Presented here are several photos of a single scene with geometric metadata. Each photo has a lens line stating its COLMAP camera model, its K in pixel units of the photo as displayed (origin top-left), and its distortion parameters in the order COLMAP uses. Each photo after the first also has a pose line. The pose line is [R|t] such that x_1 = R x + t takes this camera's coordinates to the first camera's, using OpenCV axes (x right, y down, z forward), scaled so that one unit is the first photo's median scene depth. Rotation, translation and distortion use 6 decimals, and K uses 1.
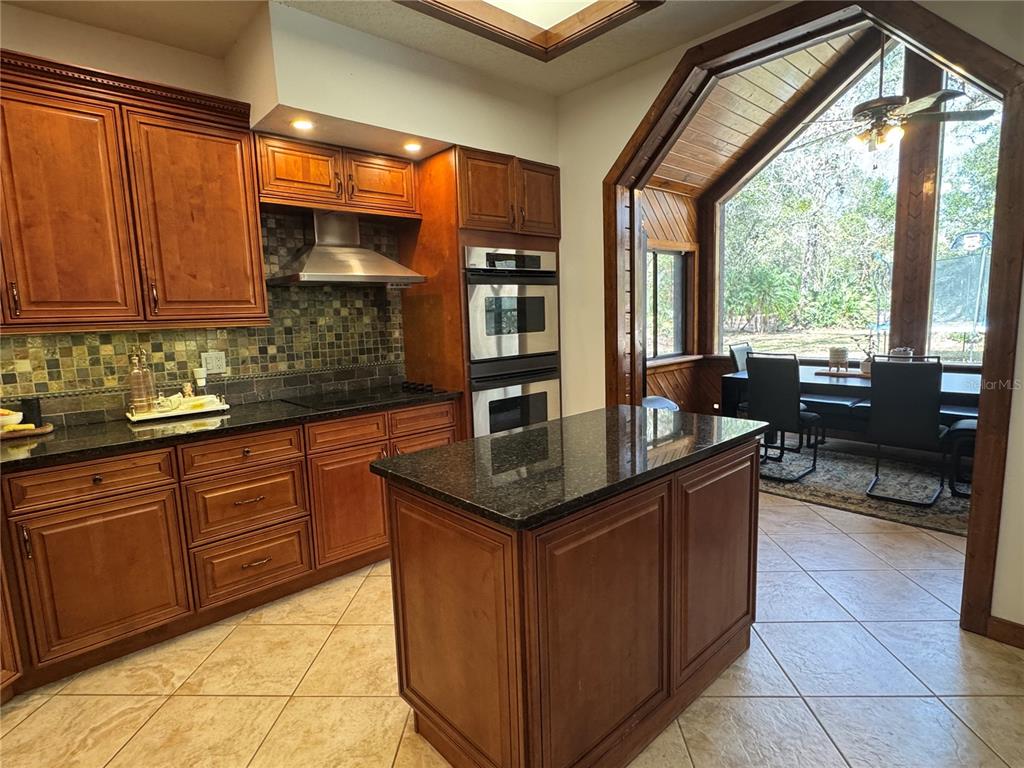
lens RADIAL K [[540.8, 0, 510.5], [0, 540.8, 383.0], [0, 0, 1]] dist [-0.004870, 0.000294]
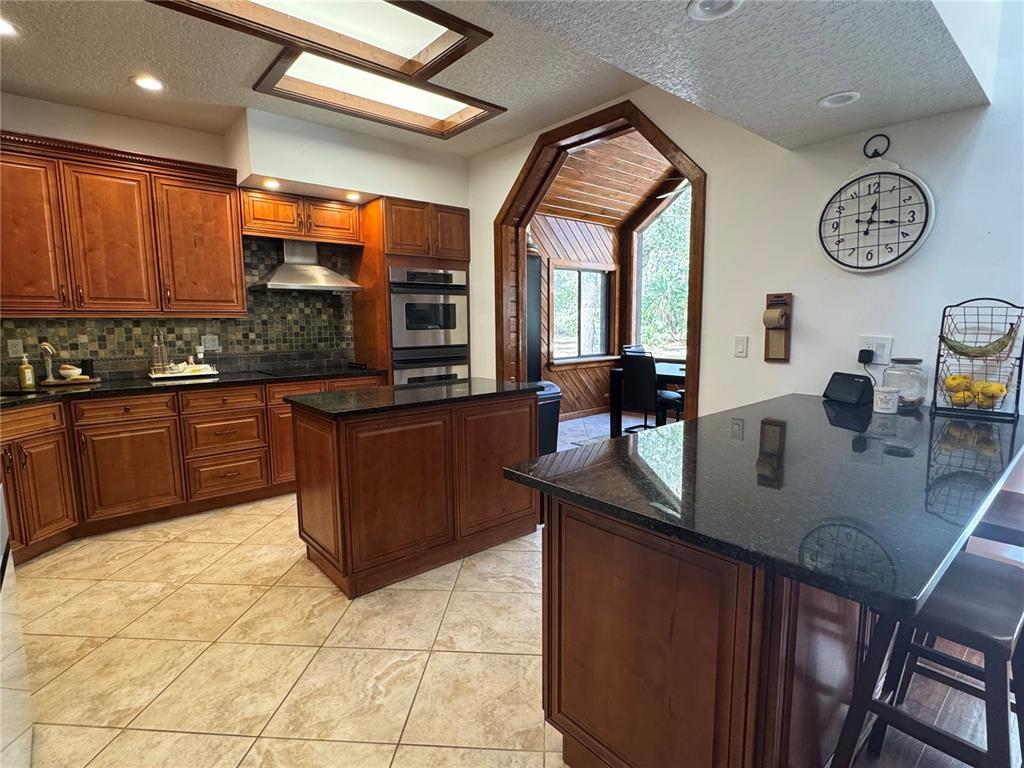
lens RADIAL K [[516.7, 0, 512.8], [0, 516.7, 384.3], [0, 0, 1]] dist [-0.005056, 0.000878]
pose [[0.999340, 0.028970, -0.021914, 0.334196], [-0.029123, 0.999554, -0.006661, 0.066584], [0.021711, 0.007295, 0.999738, -0.413104]]
